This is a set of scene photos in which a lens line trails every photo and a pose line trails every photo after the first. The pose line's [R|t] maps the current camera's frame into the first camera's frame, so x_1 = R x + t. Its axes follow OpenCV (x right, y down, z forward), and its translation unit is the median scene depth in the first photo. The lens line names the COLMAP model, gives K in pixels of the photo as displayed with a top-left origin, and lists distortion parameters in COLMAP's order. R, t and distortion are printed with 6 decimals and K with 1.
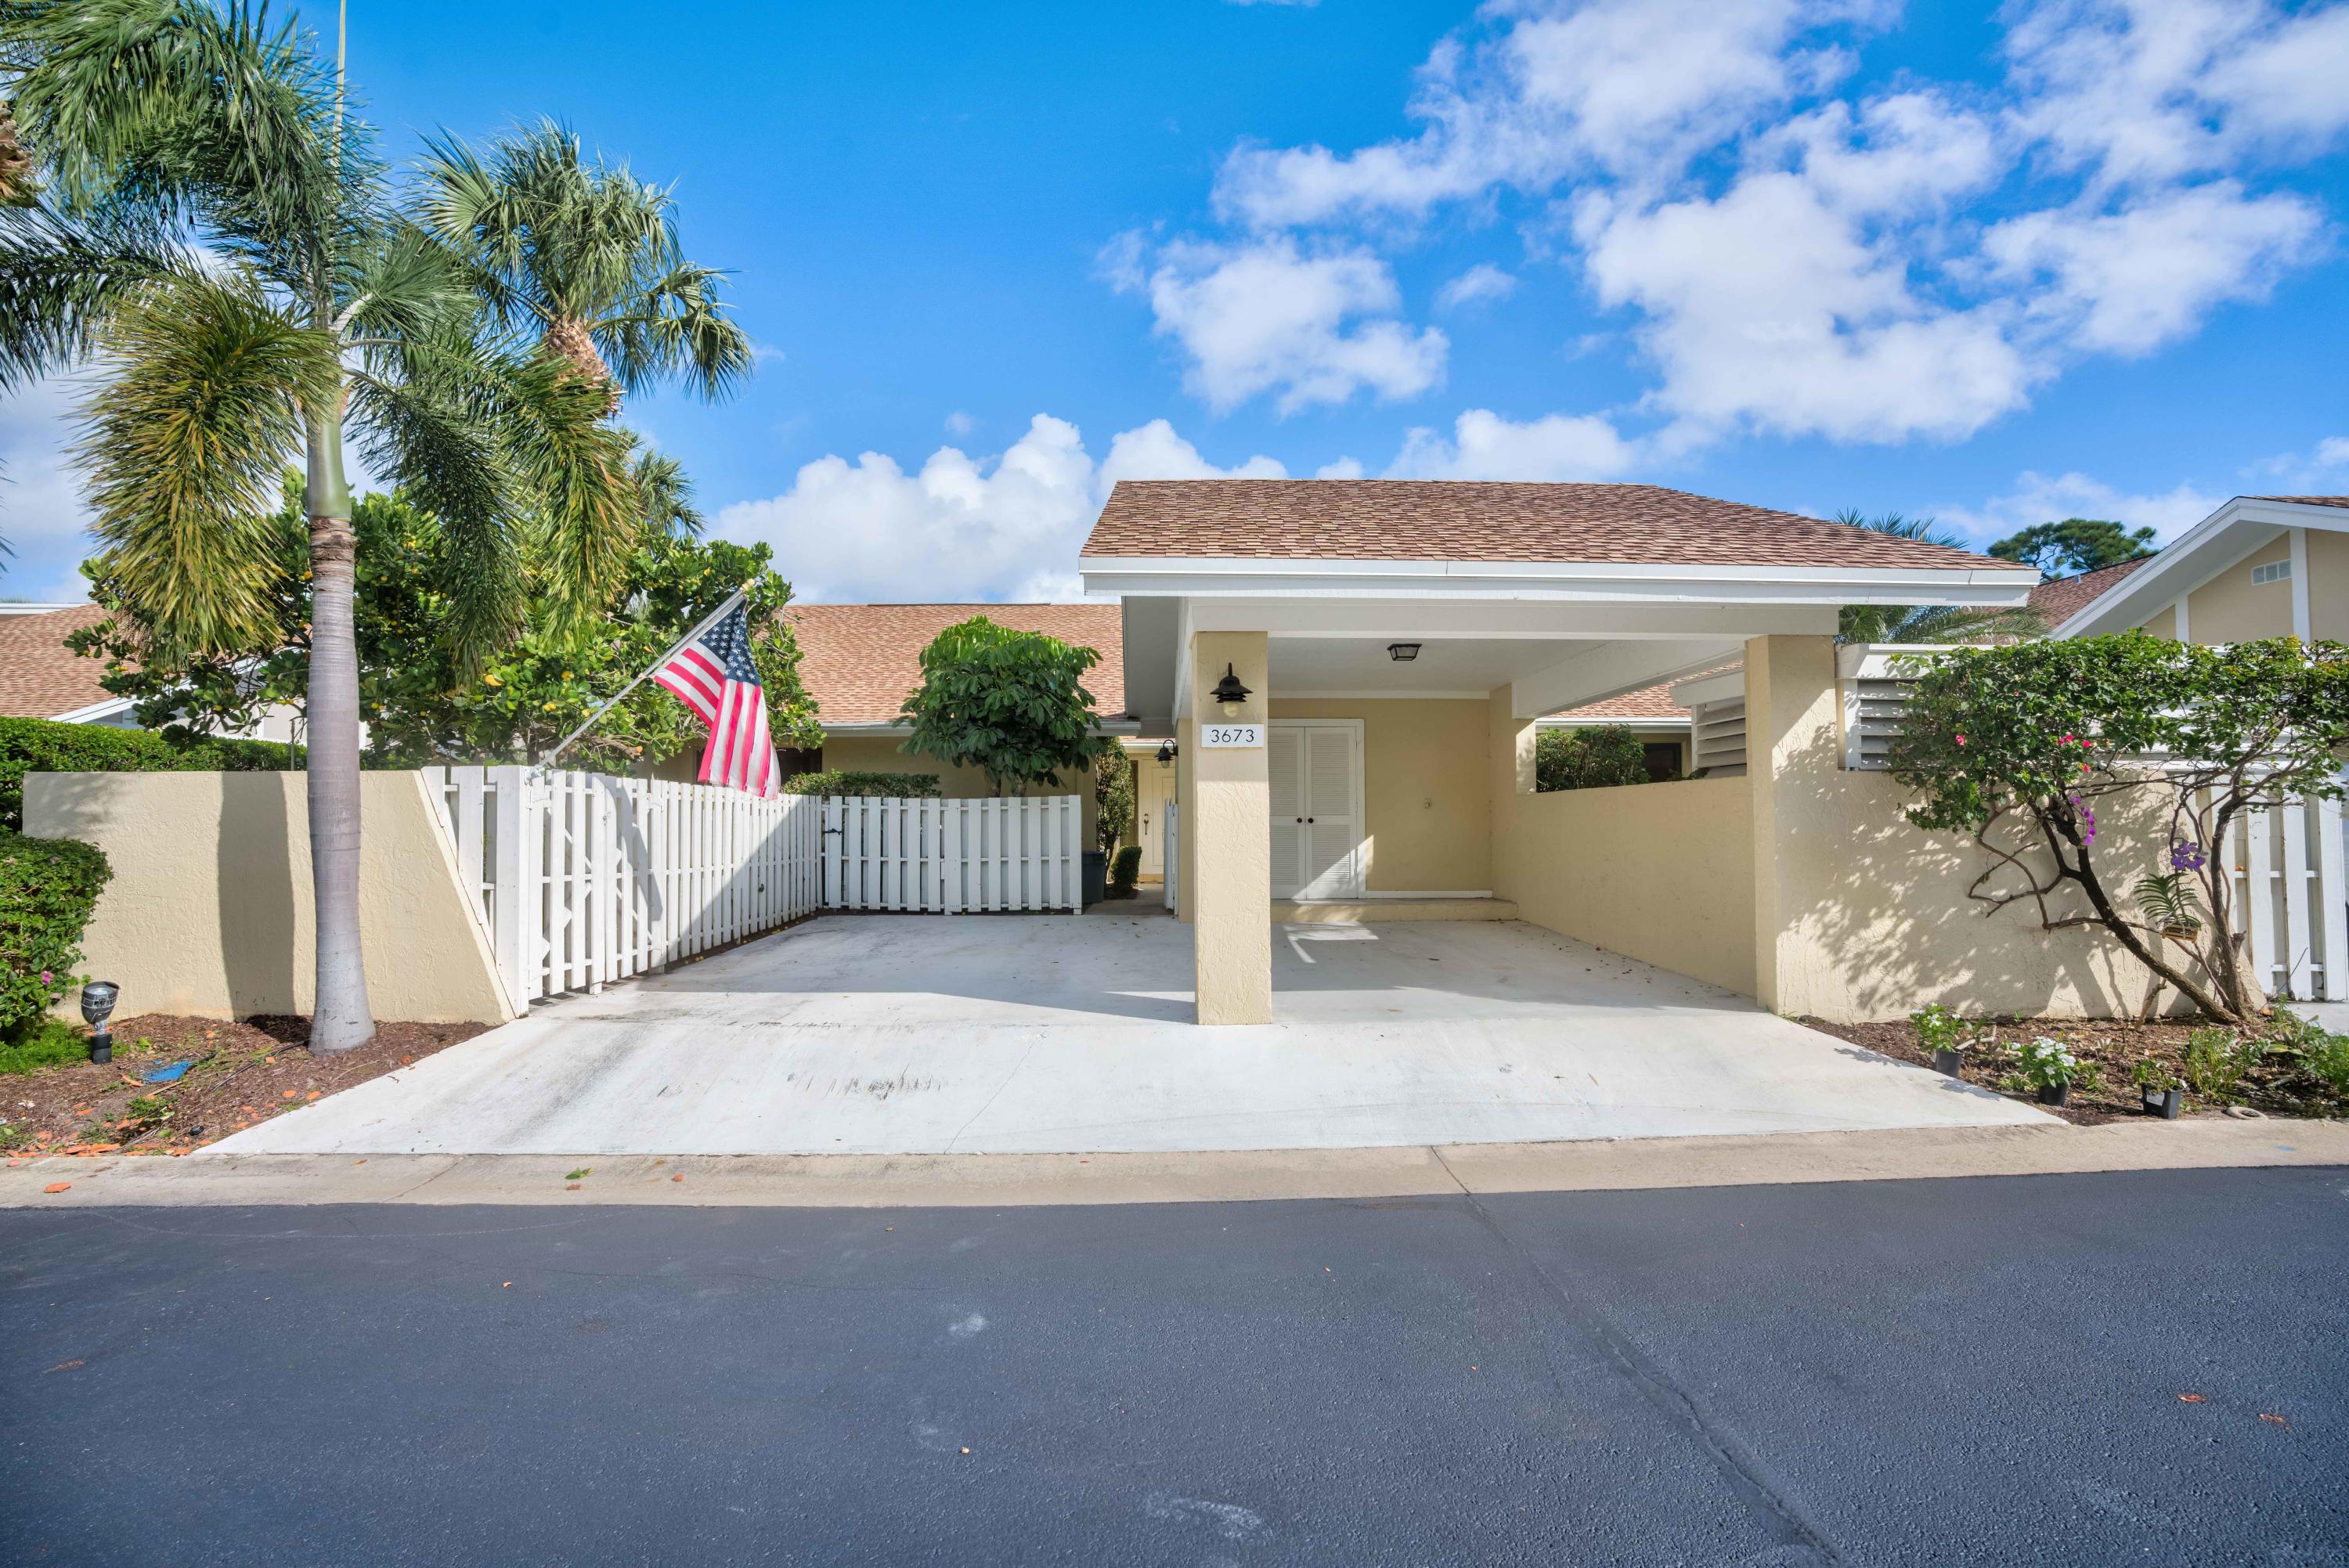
lens RADIAL K [[1076.2, 0, 1167.7], [0, 1076.2, 784.3], [0, 0, 1]] dist [-0.055041, 0.015788]
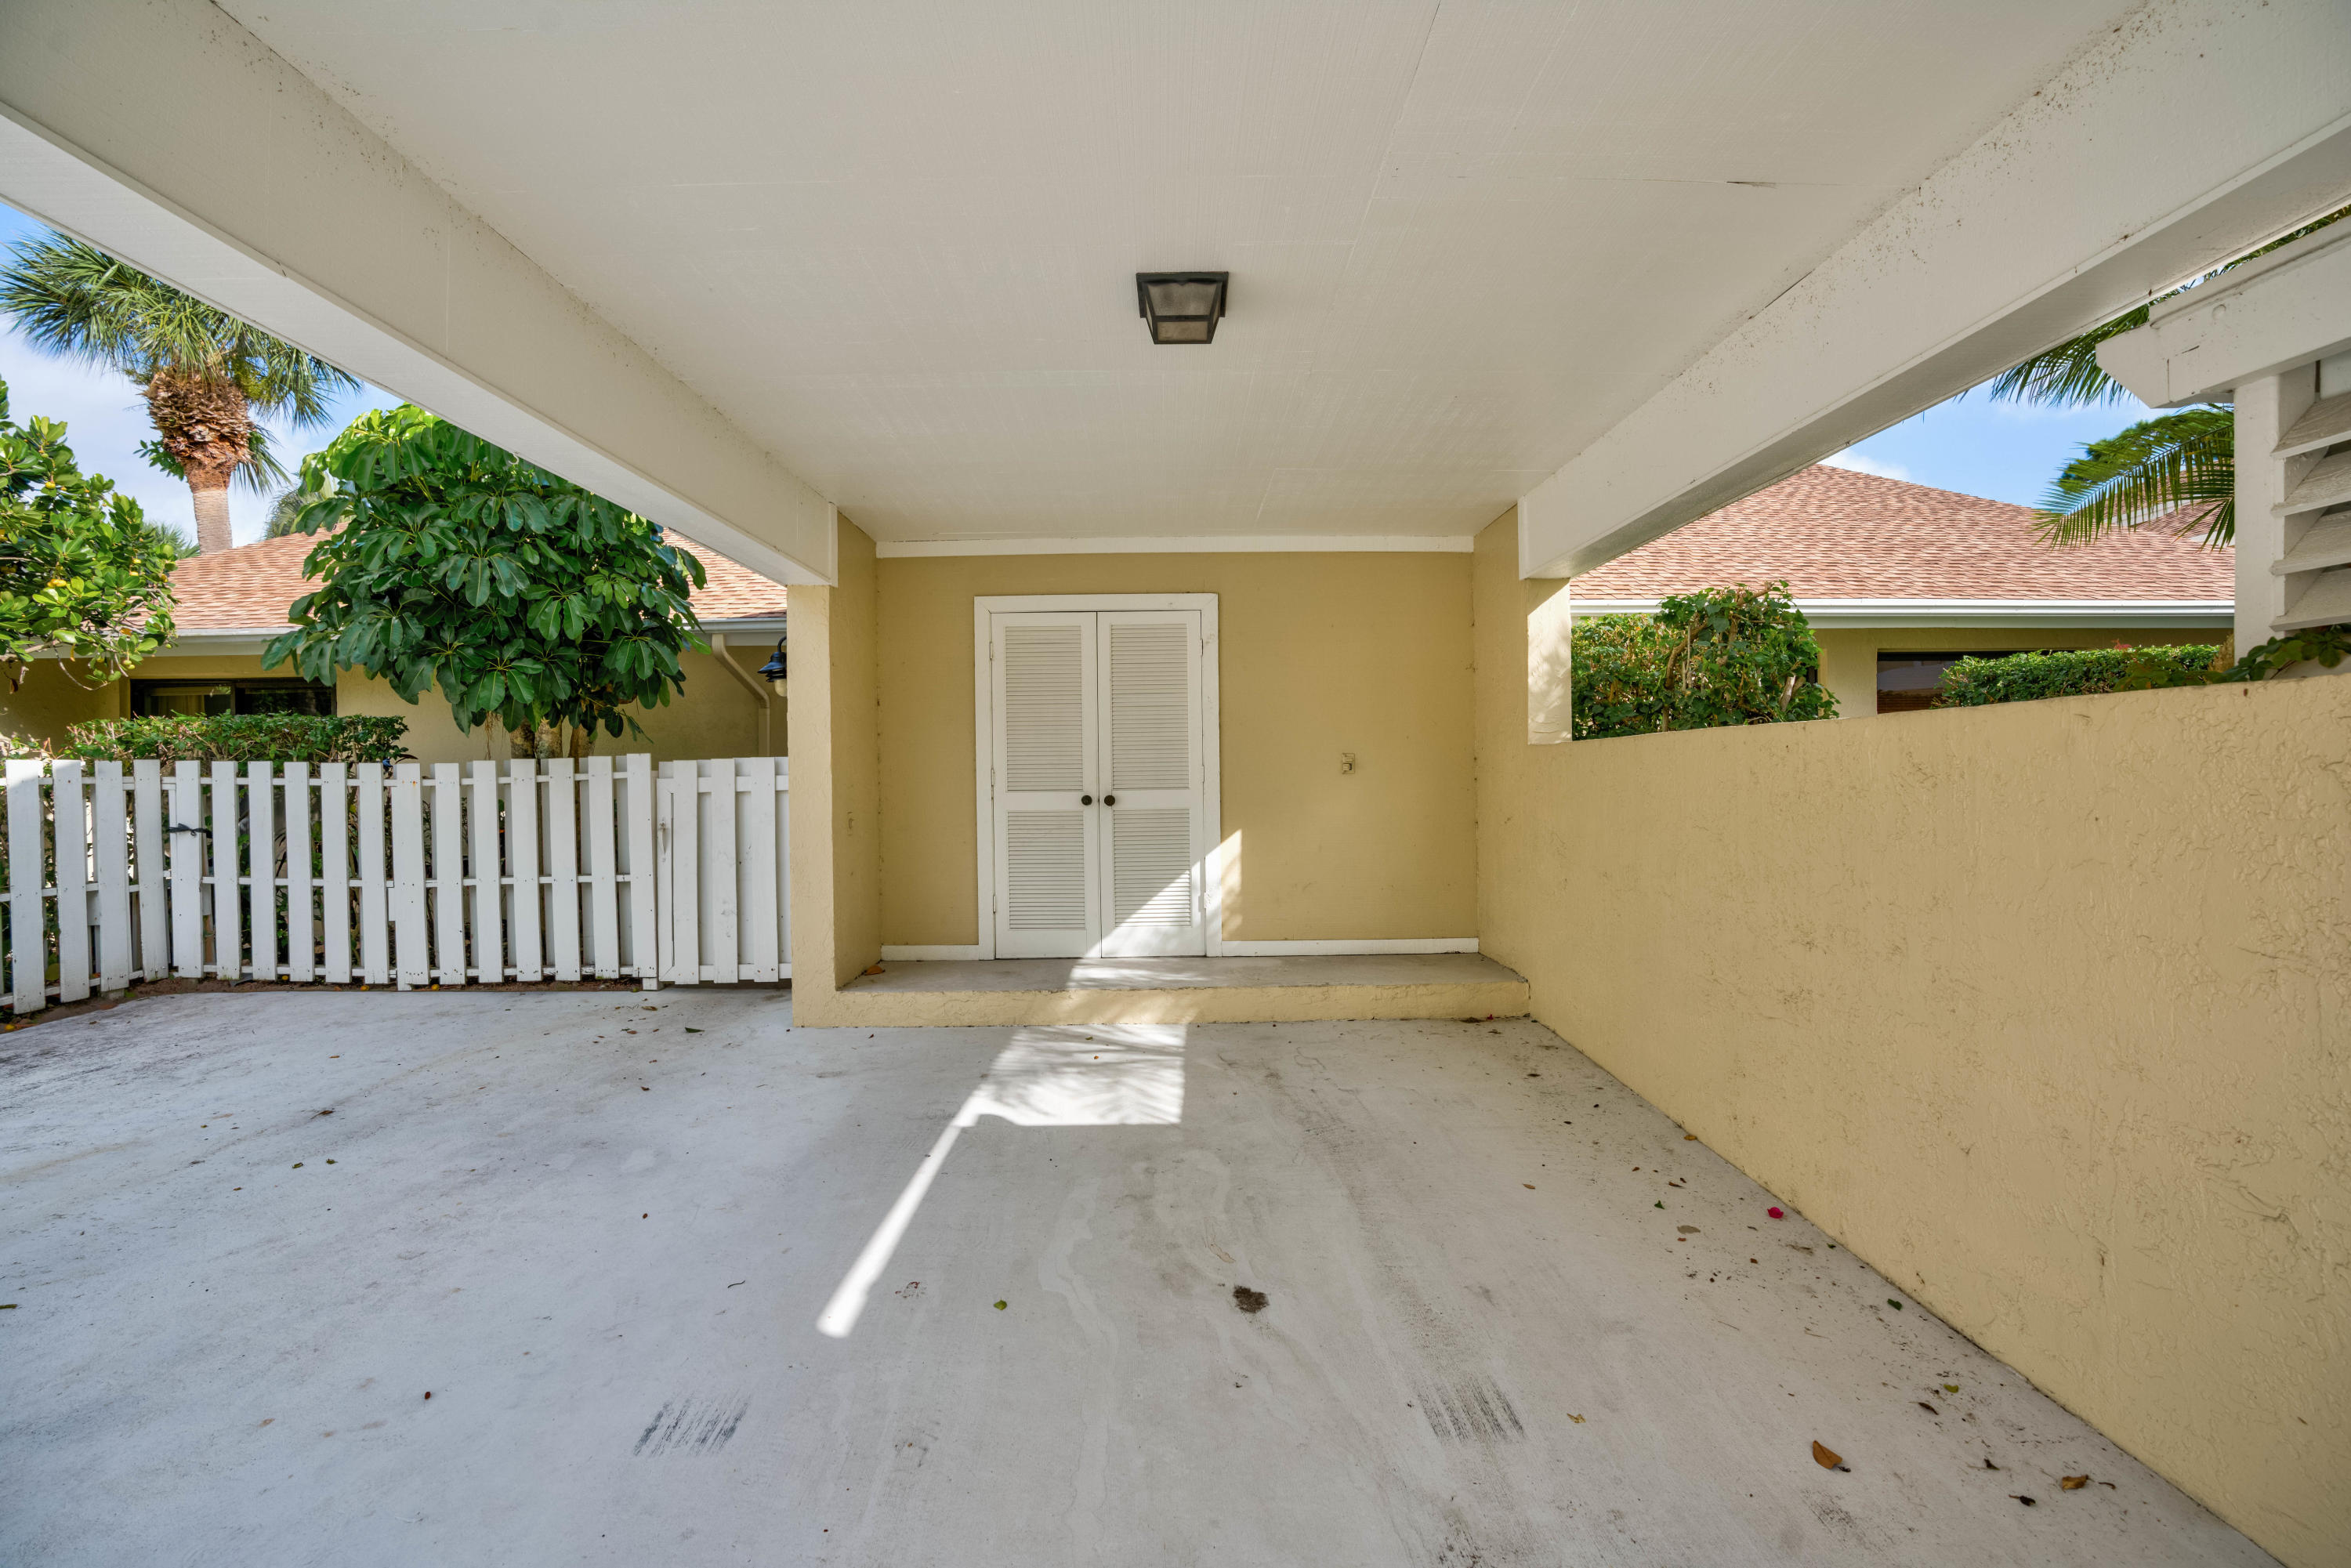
lens RADIAL K [[1077.2, 0, 1181.2], [0, 1077.2, 784.8], [0, 0, 1]] dist [-0.055041, 0.015788]
pose [[0.999959, -0.008568, 0.002808, 0.164375], [0.008435, 0.998992, 0.044089, 0.004705], [-0.003183, -0.044063, 0.999024, 0.507625]]
